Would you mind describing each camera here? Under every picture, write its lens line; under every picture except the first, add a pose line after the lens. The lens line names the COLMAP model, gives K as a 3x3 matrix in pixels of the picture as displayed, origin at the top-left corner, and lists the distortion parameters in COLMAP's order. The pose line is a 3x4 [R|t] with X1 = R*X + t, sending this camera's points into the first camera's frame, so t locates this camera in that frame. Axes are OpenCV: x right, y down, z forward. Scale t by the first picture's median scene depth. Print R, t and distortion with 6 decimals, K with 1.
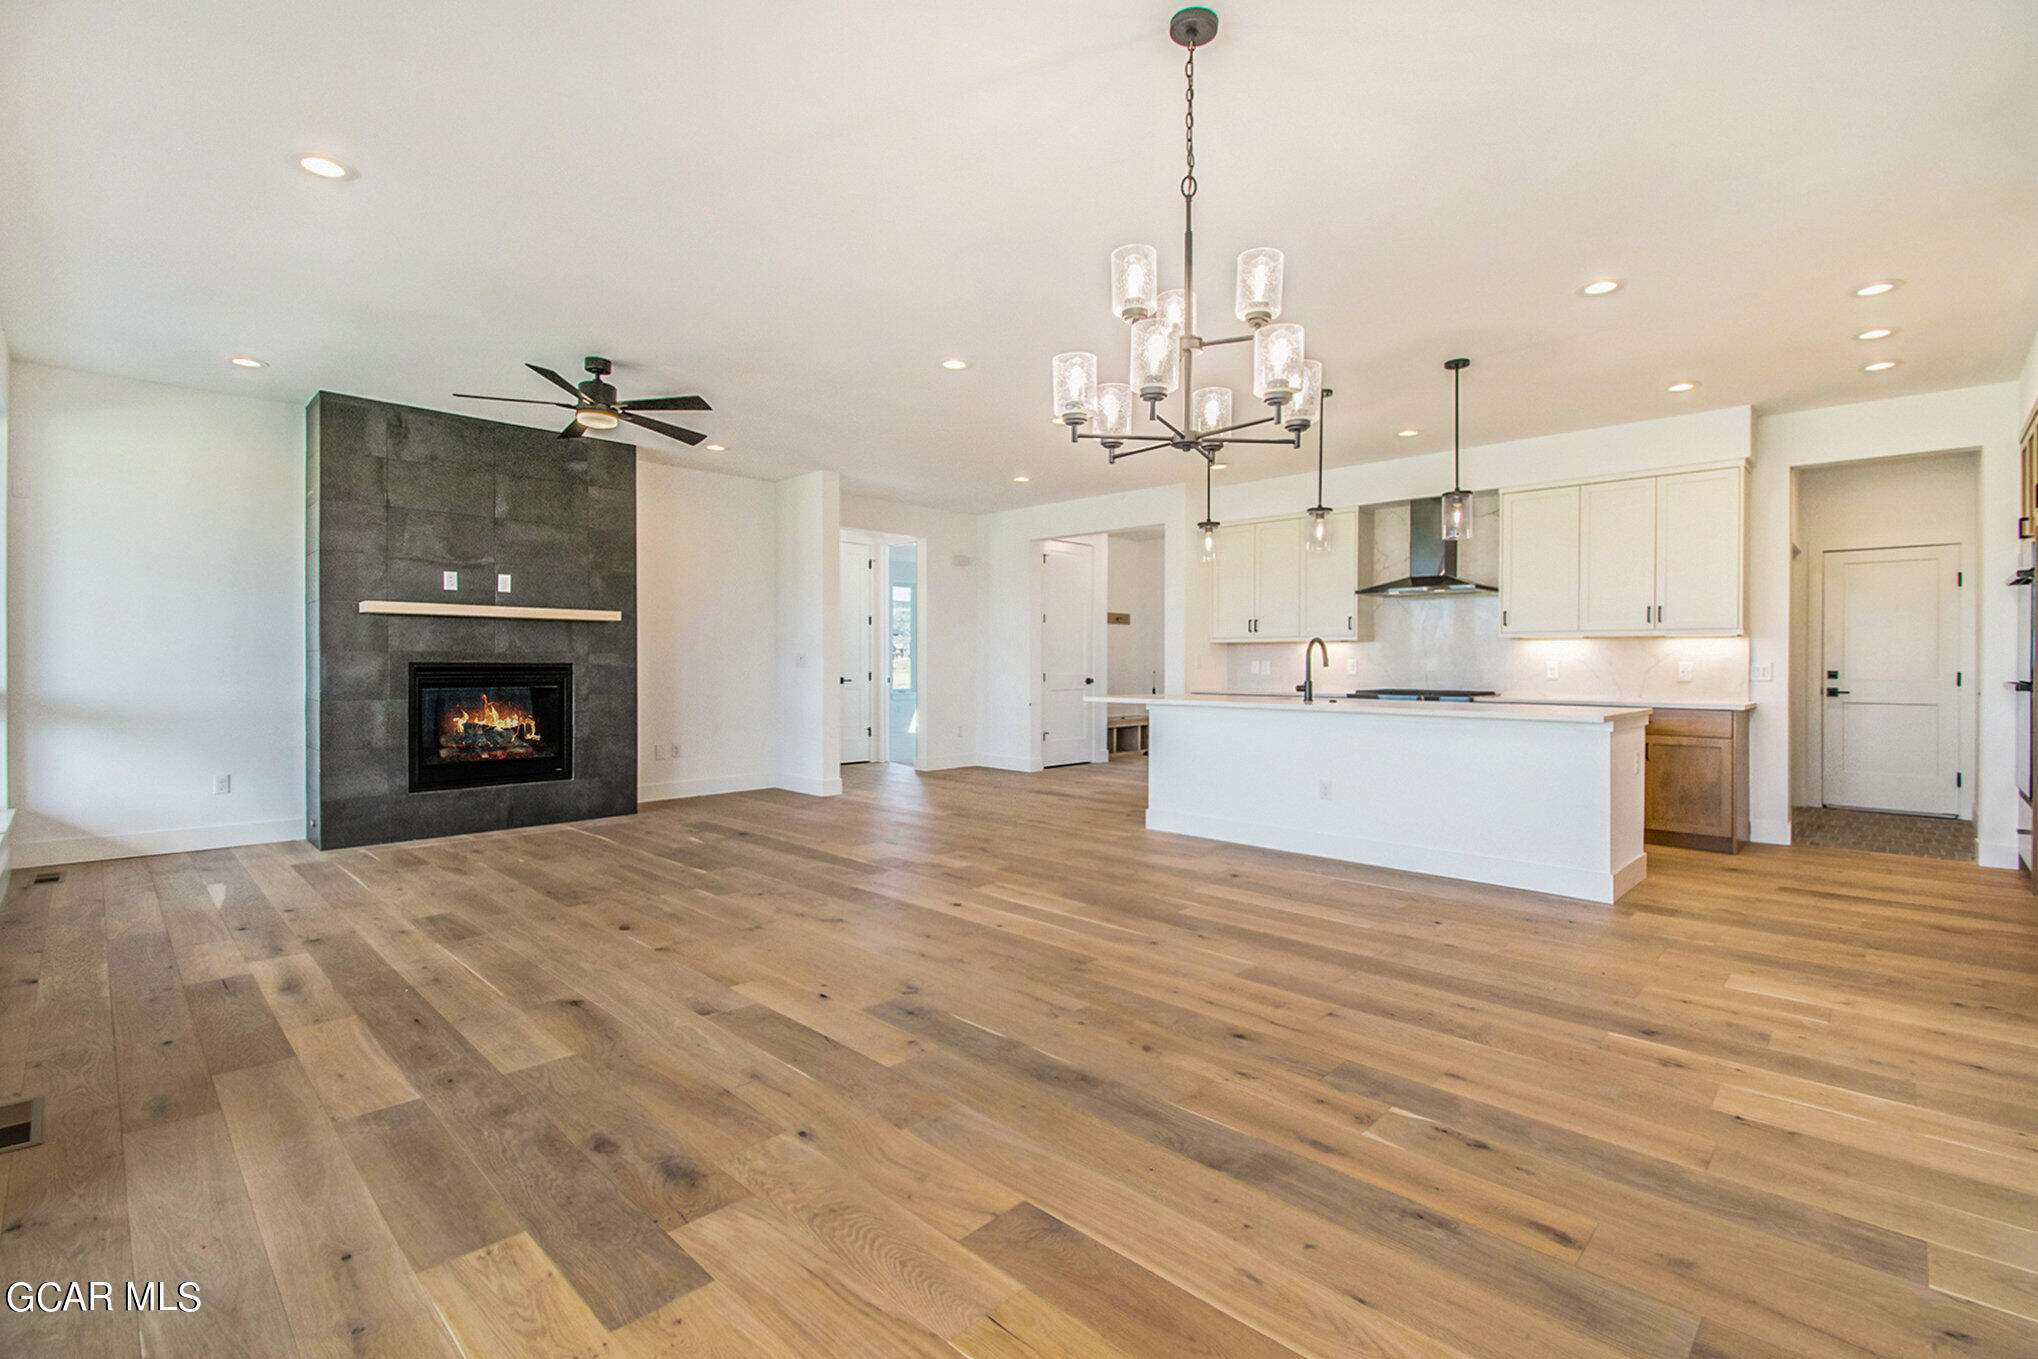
lens RADIAL K [[907.6, 0, 1036.4], [0, 907.6, 643.8], [0, 0, 1]] dist [0.006912, -0.010213]
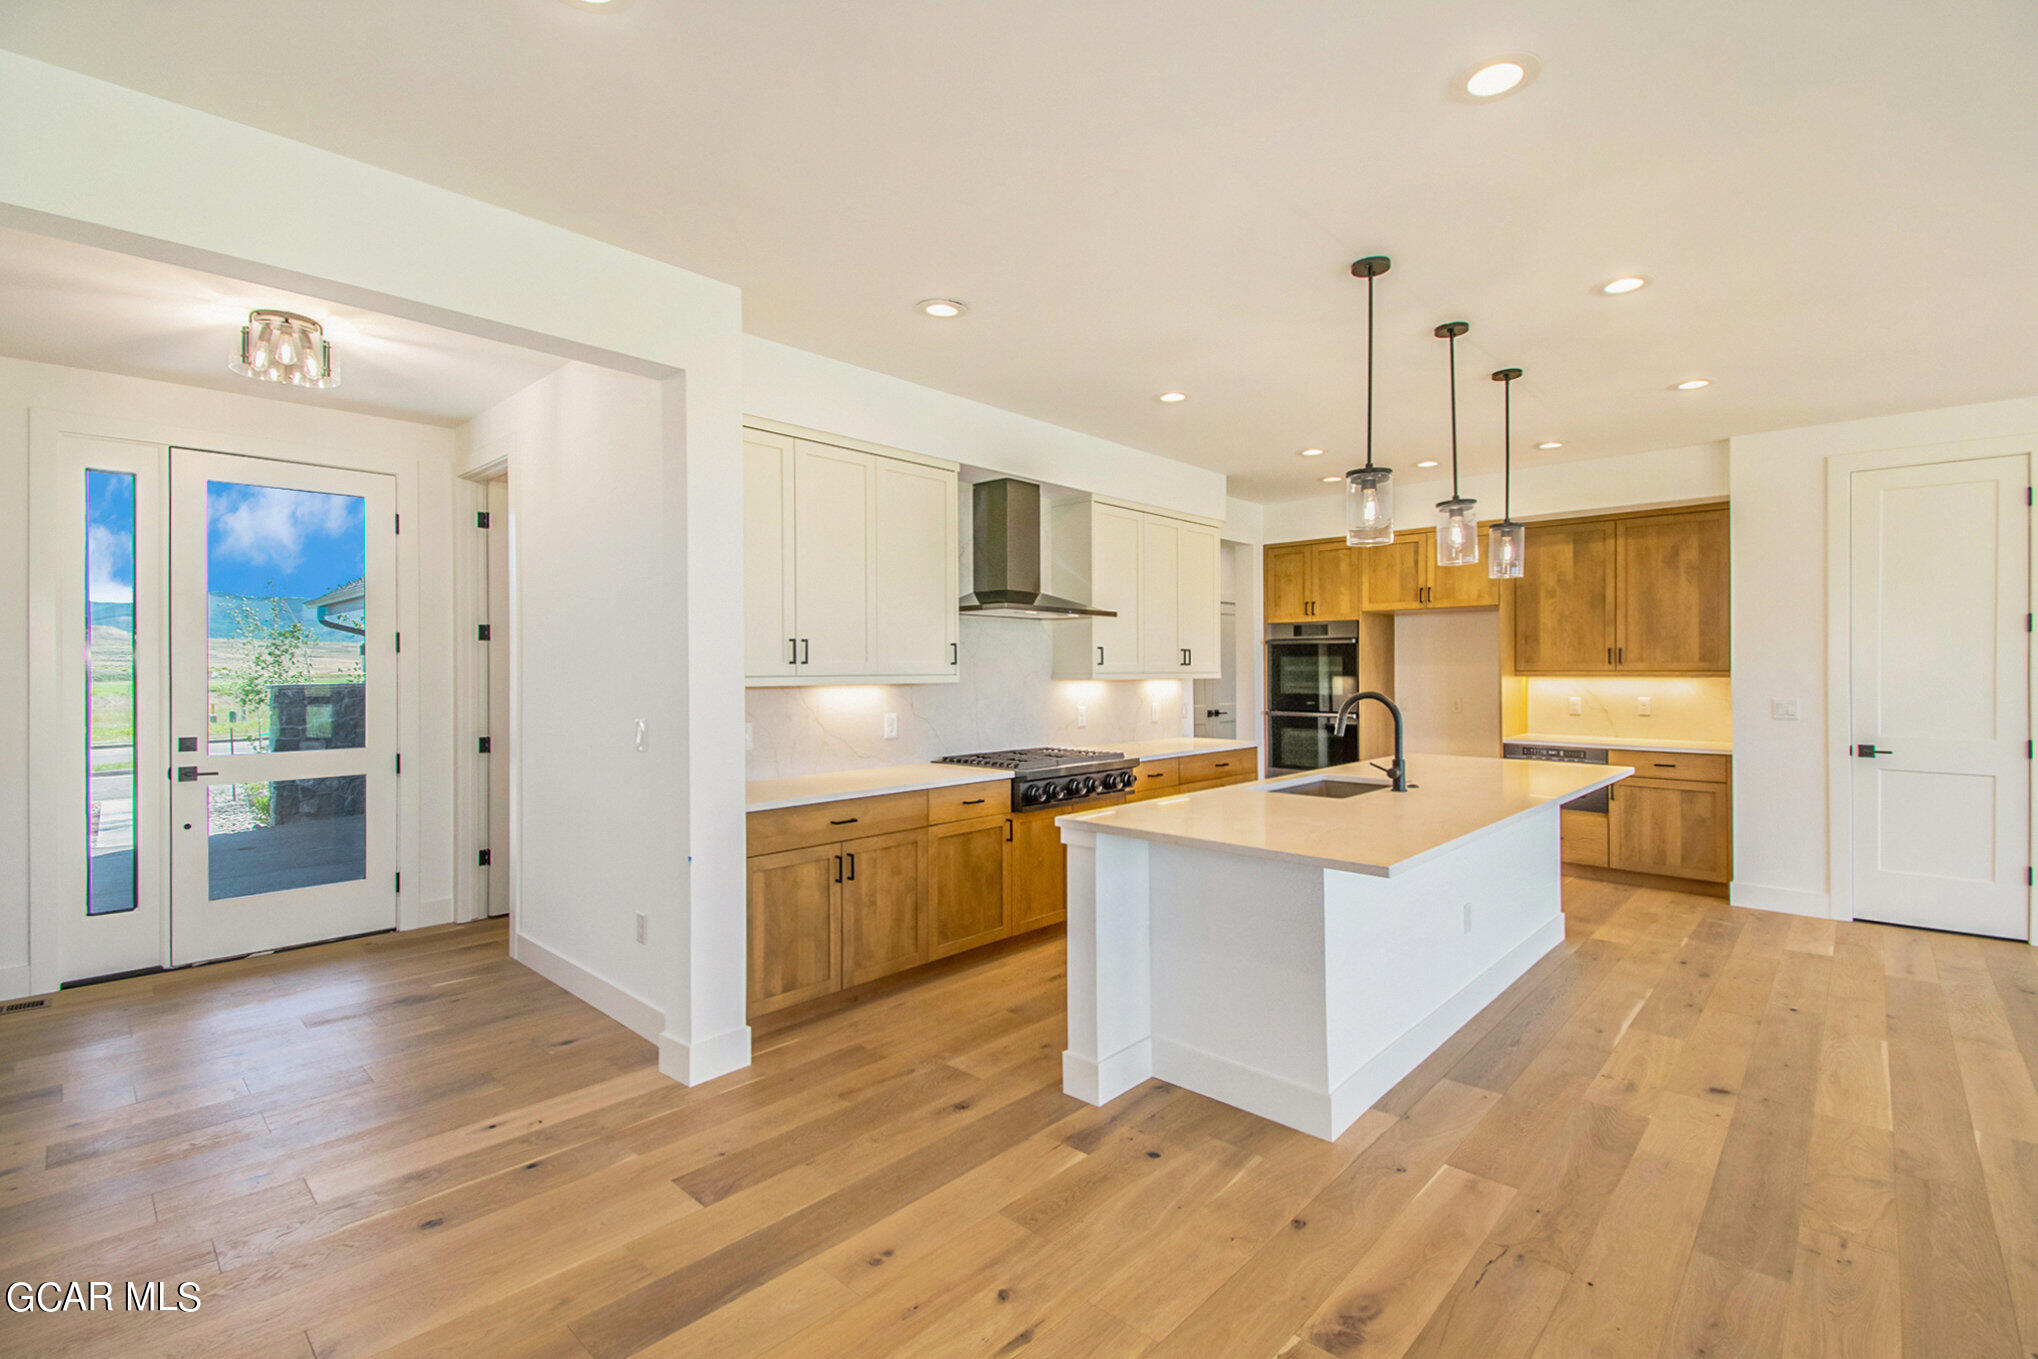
lens RADIAL K [[907.6, 0, 1016.0], [0, 907.6, 668.5], [0, 0, 1]] dist [0.006912, -0.010213]
pose [[-0.007577, -0.002801, 0.999967, -0.481141], [-0.020349, 0.999789, 0.002646, -0.029458], [-0.999764, -0.020328, -0.007633, 1.800111]]
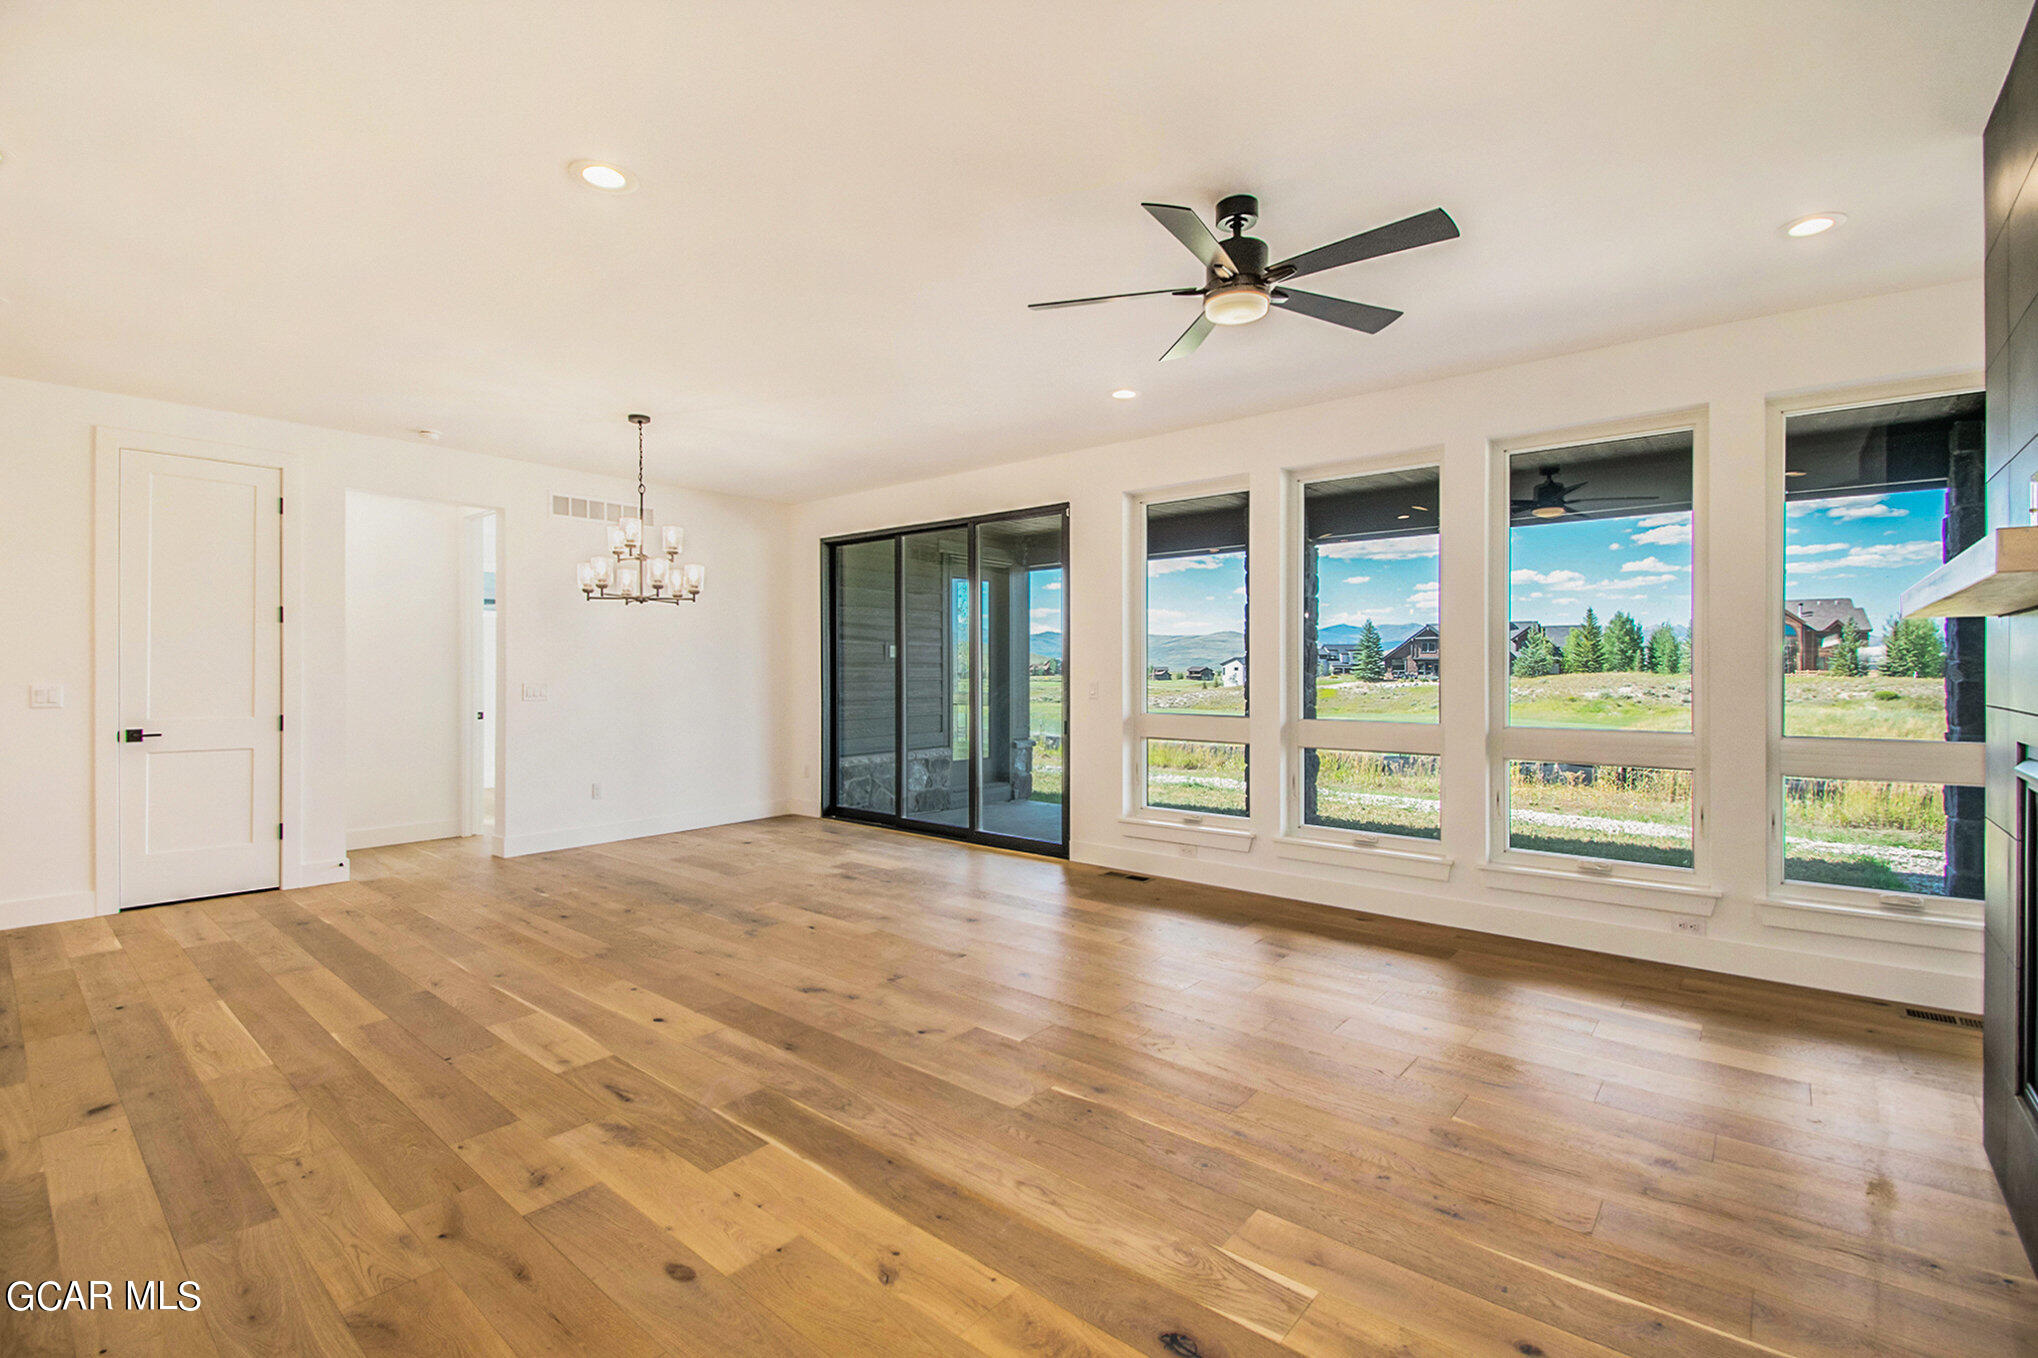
lens RADIAL K [[907.6, 0, 1035.2], [0, 907.6, 678.4], [0, 0, 1]] dist [0.006912, -0.010213]
pose [[-0.997899, -0.001773, -0.064761, -0.384011], [-0.000988, 0.999926, -0.012152, -0.001375], [0.064778, -0.012062, -0.997827, 1.918887]]
